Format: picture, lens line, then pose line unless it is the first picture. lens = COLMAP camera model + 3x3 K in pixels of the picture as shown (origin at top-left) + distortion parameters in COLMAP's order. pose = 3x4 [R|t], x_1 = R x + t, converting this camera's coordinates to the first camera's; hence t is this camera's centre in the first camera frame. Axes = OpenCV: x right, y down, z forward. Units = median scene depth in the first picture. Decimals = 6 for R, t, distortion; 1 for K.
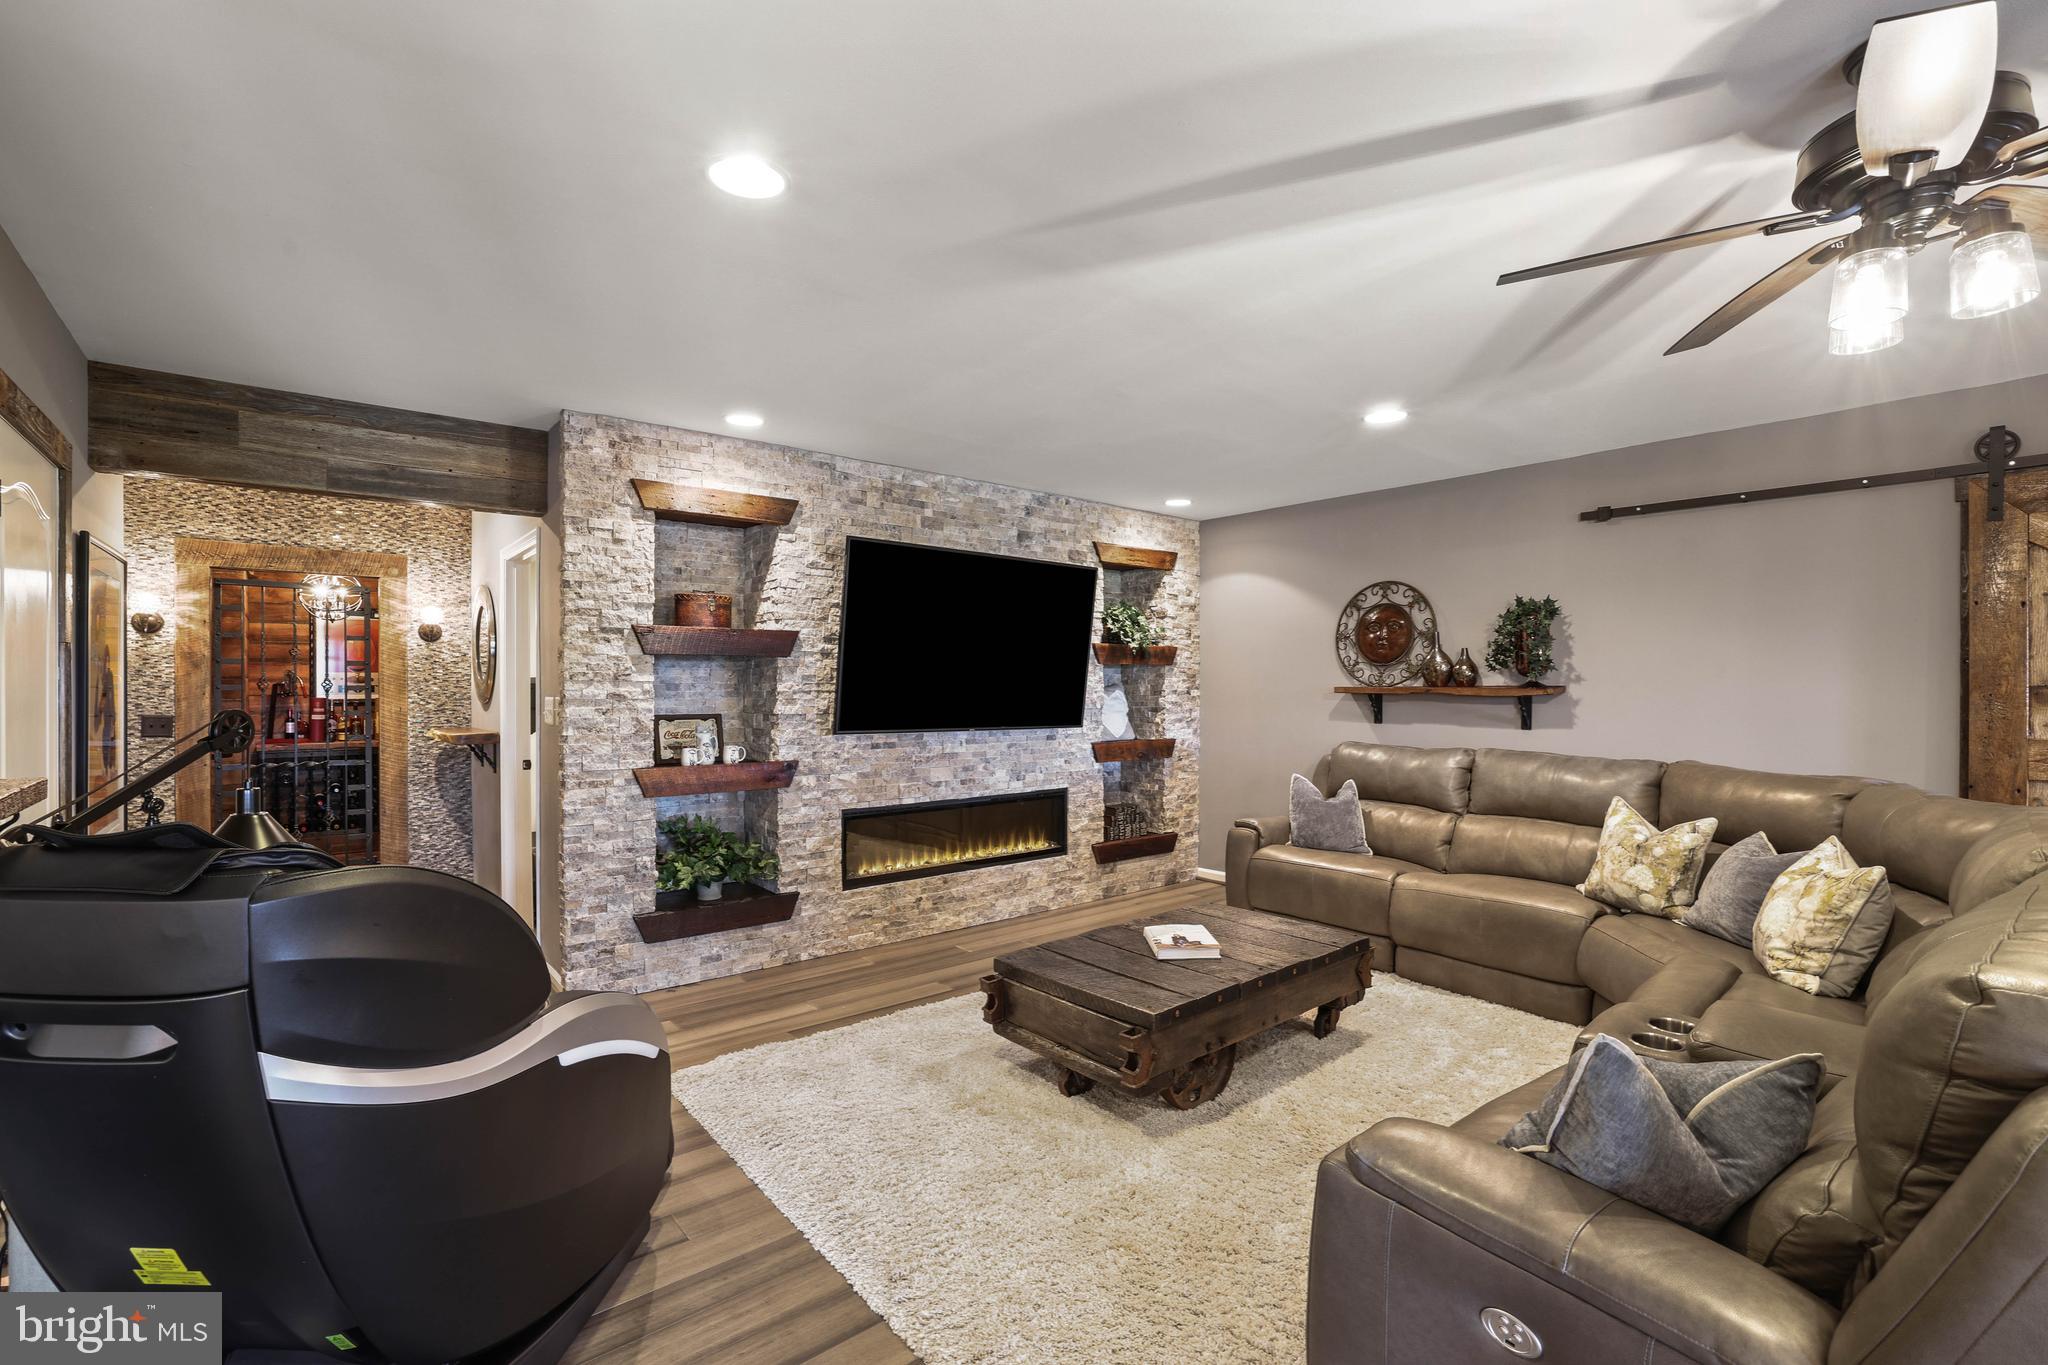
lens RADIAL K [[905.1, 0, 1018.7], [0, 905.1, 688.1], [0, 0, 1]] dist [-0.044730, 0.014648]
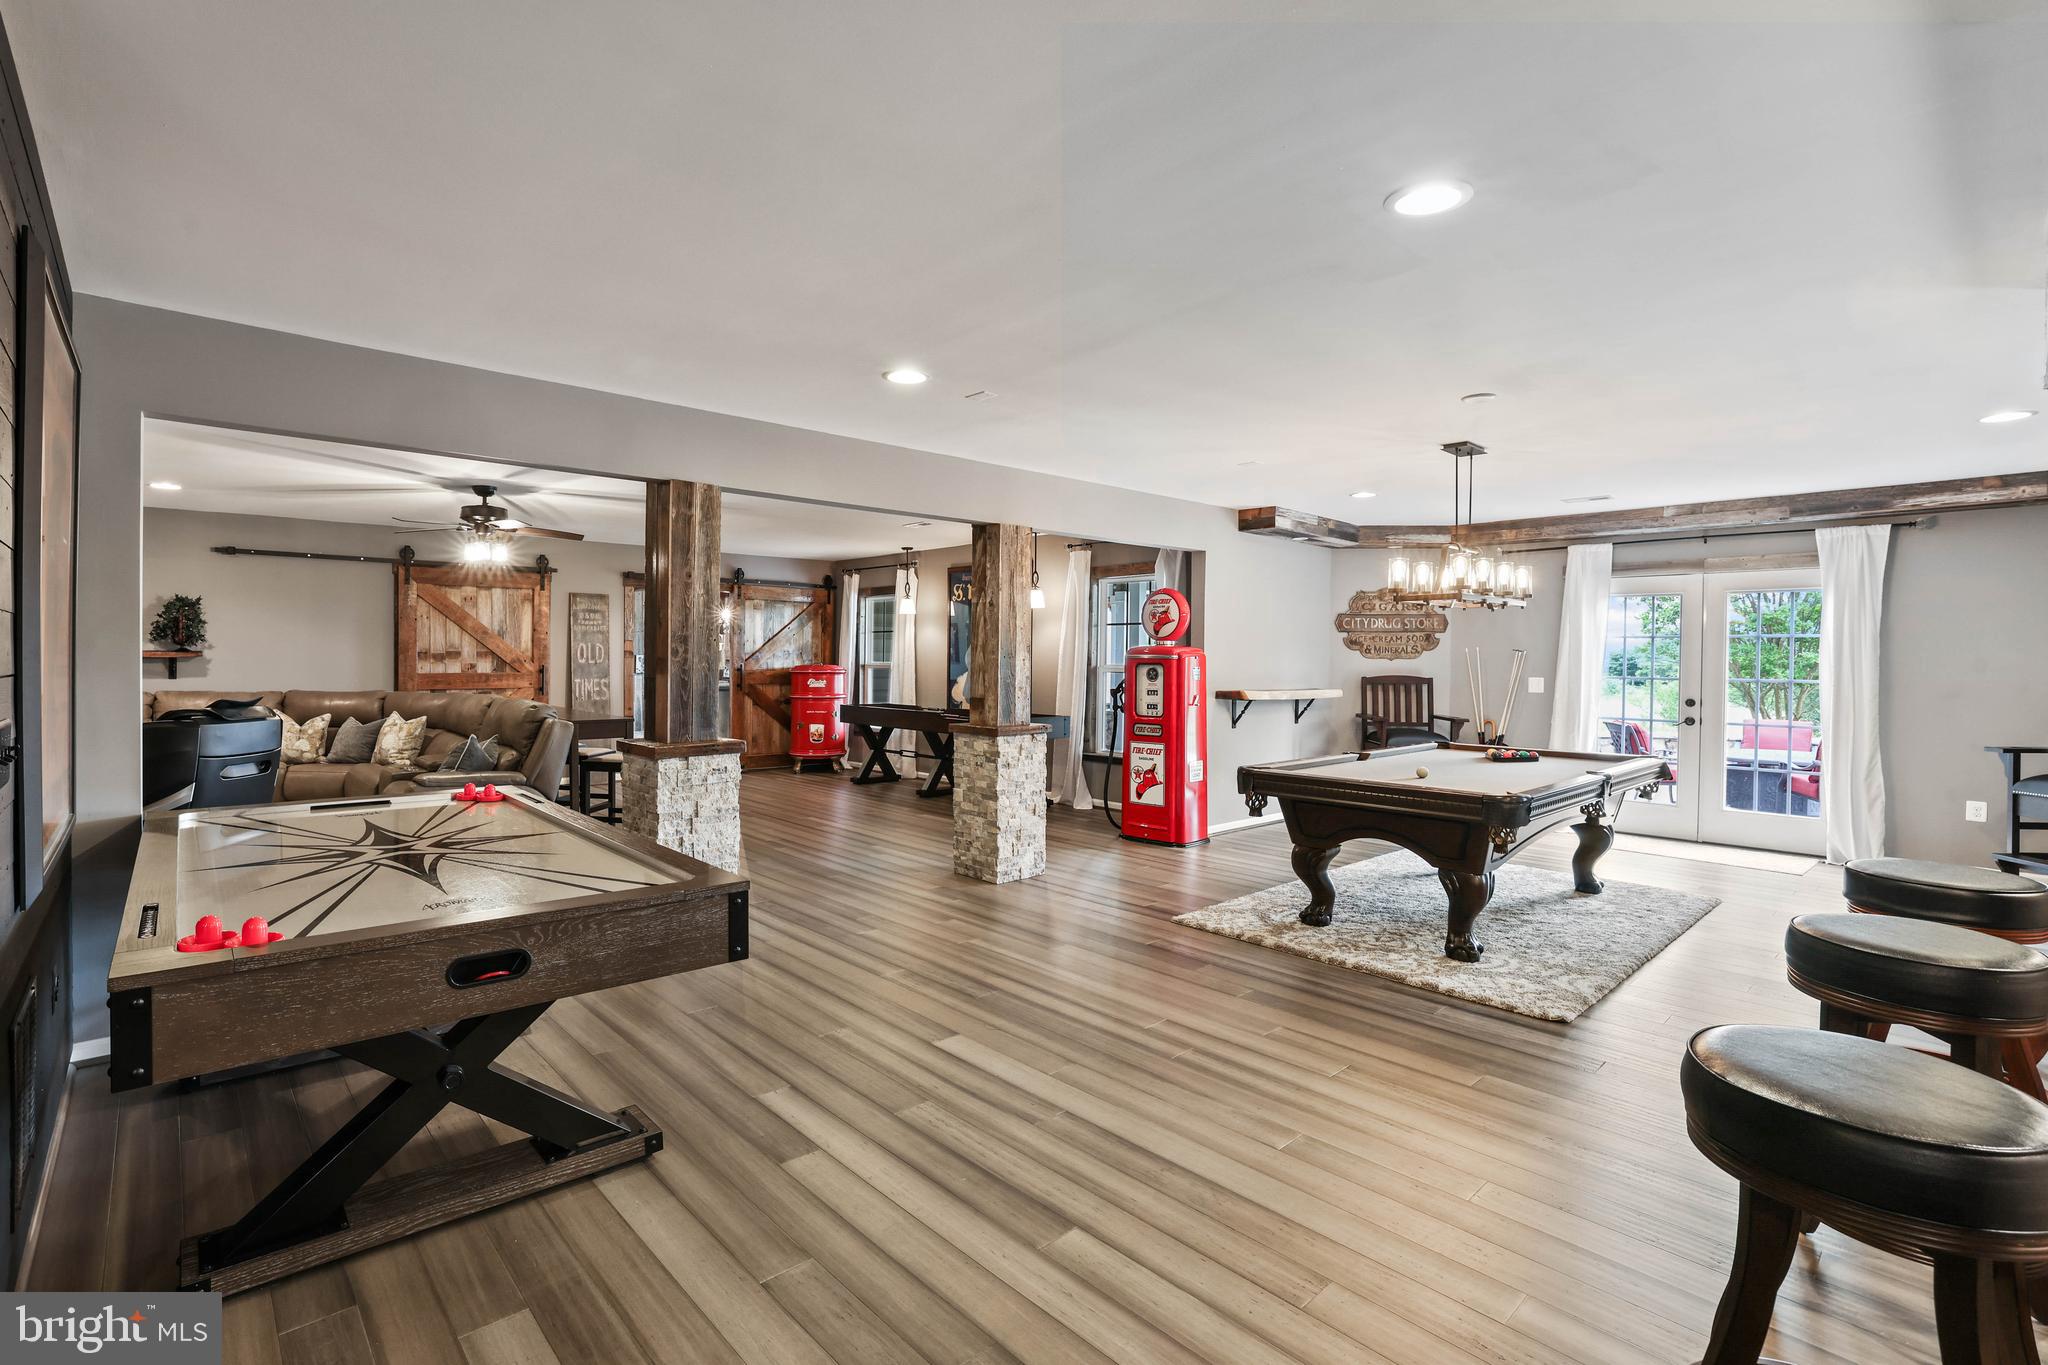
lens RADIAL K [[941.8, 0, 953.7], [0, 941.8, 664.3], [0, 0, 1]] dist [-0.045087, 0.000276]
pose [[-0.022656, -0.008879, 0.999704, -1.046361], [-0.003569, 0.999955, 0.008800, 0.002182], [-0.999737, -0.003368, -0.022686, -0.324854]]
